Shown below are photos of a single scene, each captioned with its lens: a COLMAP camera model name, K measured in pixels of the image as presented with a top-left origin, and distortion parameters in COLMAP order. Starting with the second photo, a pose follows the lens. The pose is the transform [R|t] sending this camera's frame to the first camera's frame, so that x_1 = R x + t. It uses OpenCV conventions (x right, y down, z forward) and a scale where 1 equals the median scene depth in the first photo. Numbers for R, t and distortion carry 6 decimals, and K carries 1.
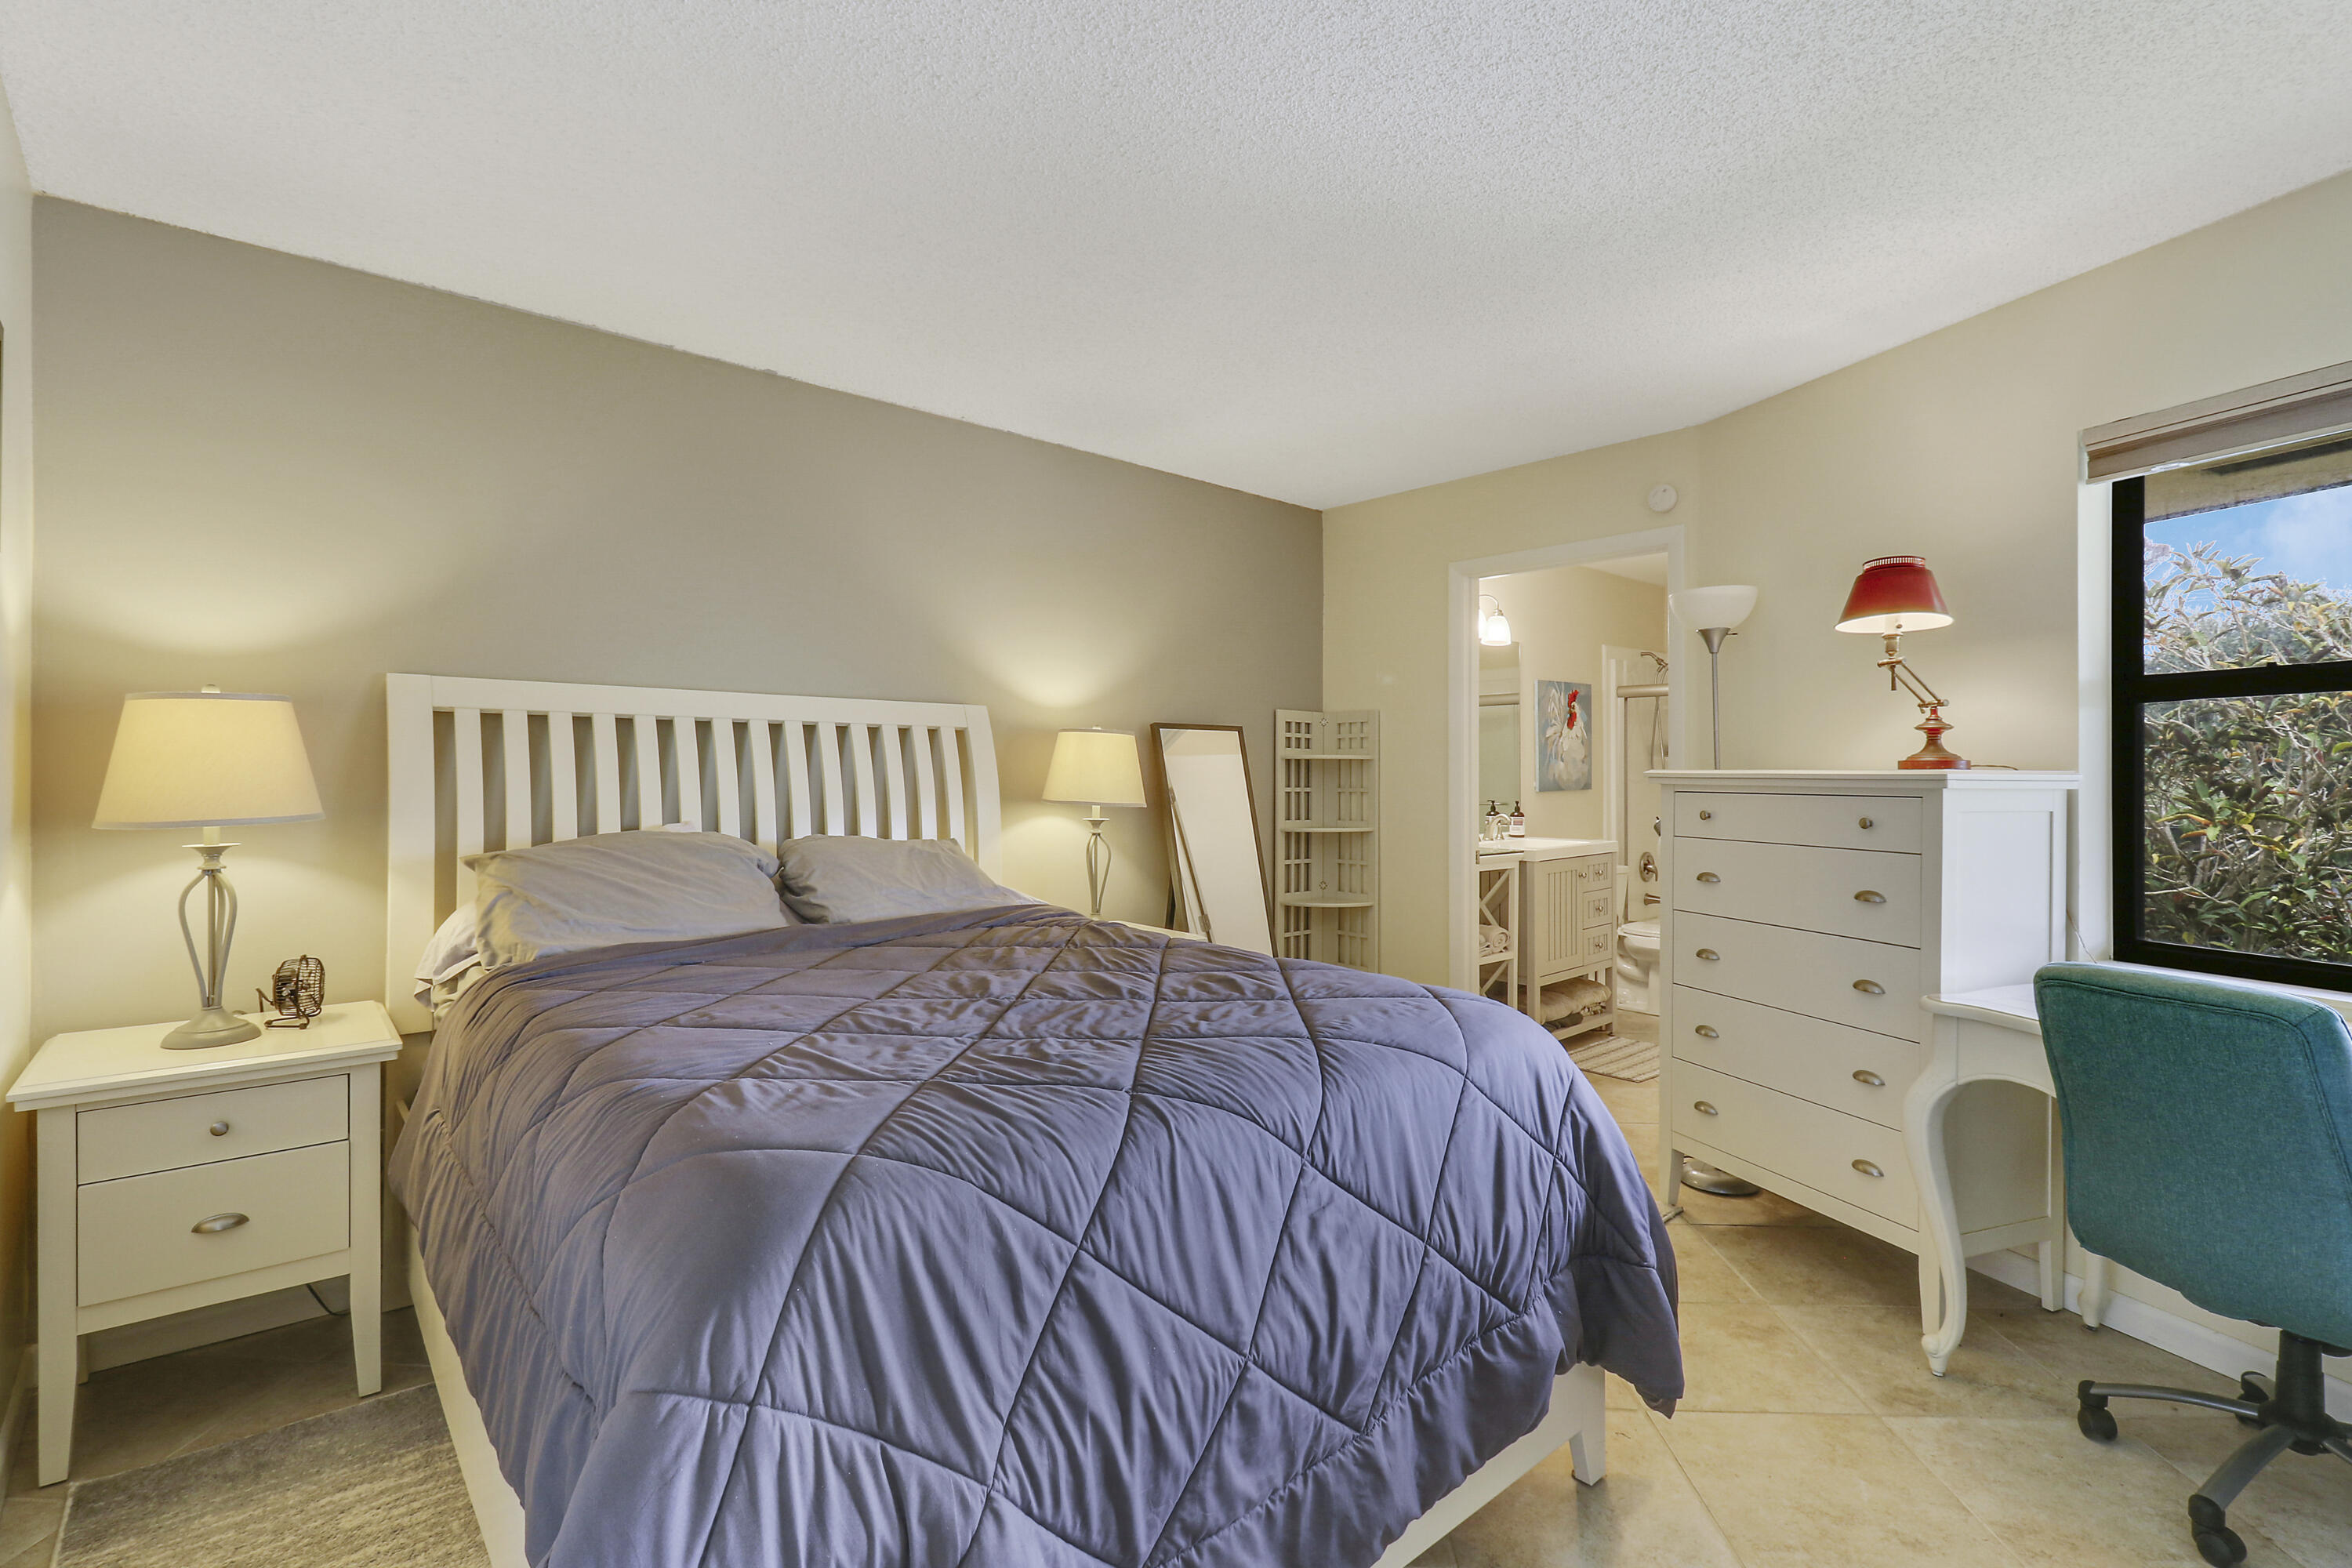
lens RADIAL K [[1096.6, 0, 1200.4], [0, 1096.6, 772.1], [0, 0, 1]] dist [0.001669, -0.012863]
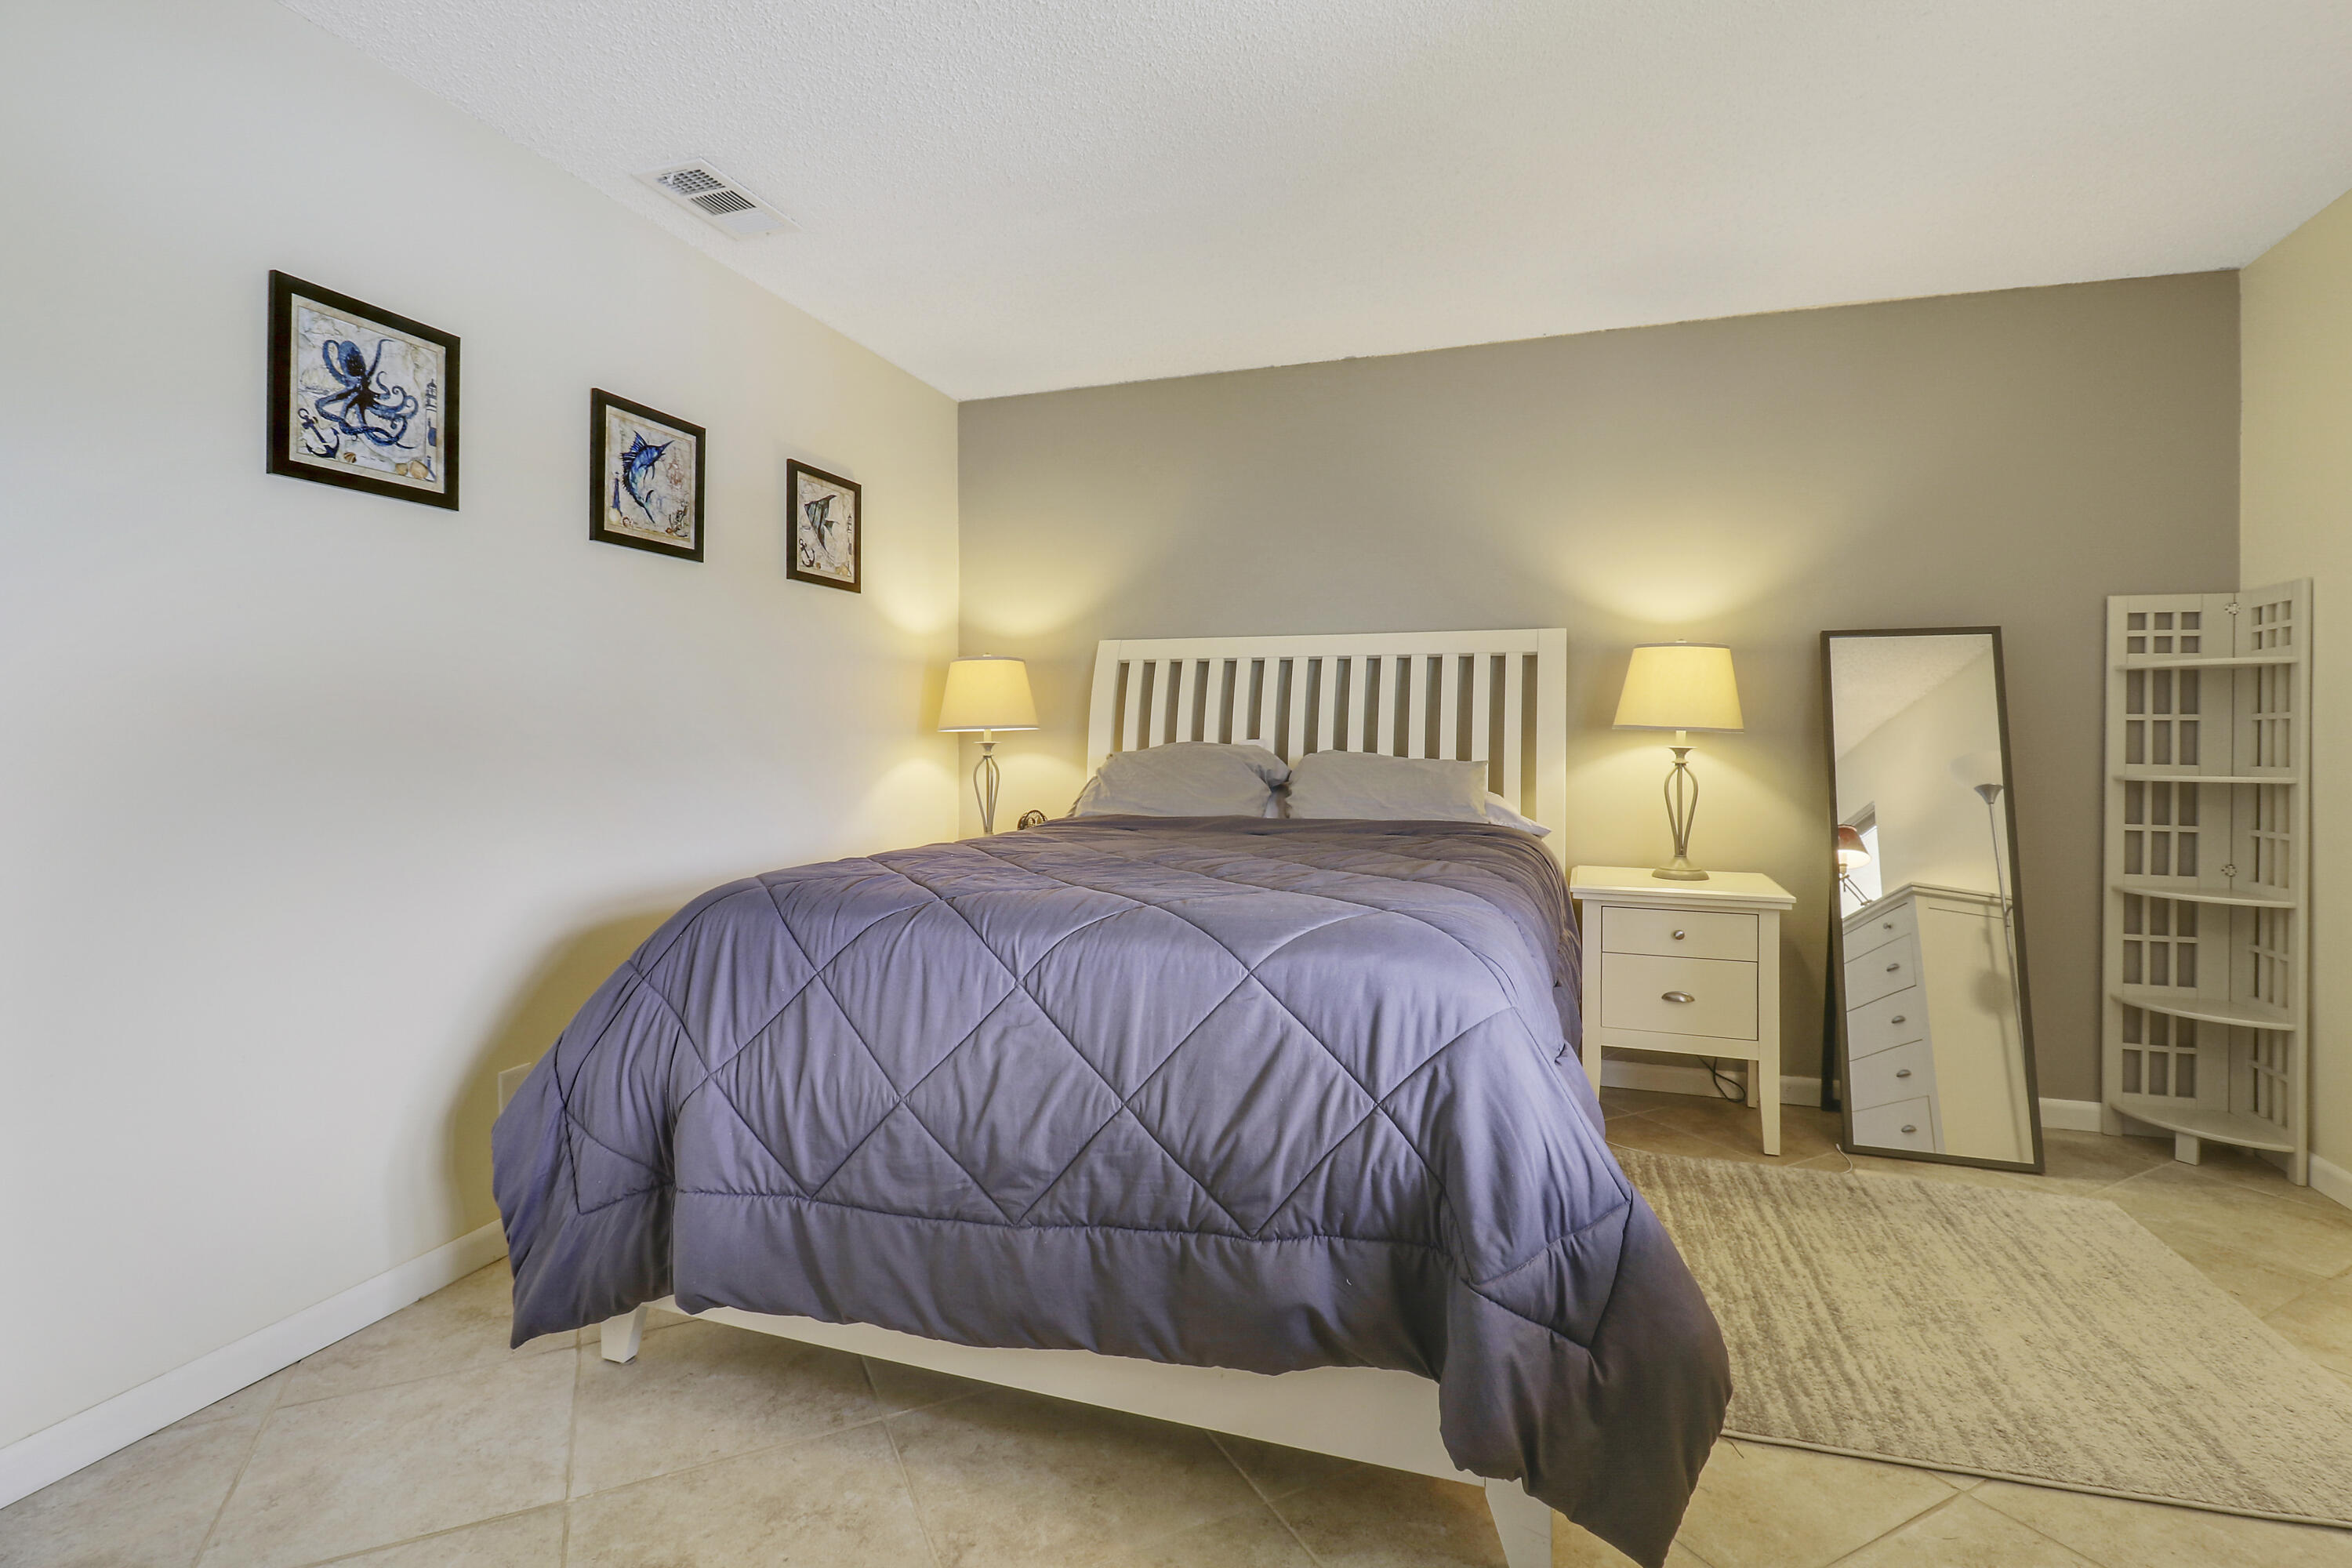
lens RADIAL K [[1090.8, 0, 1170.0], [0, 1090.8, 754.6], [0, 0, 1]] dist [0.011040, -0.000215]
pose [[0.492071, 0.012112, -0.870471, 0.626457], [0.001319, 0.999892, 0.014659, 0.047610], [0.870554, -0.008361, 0.492001, 0.298161]]
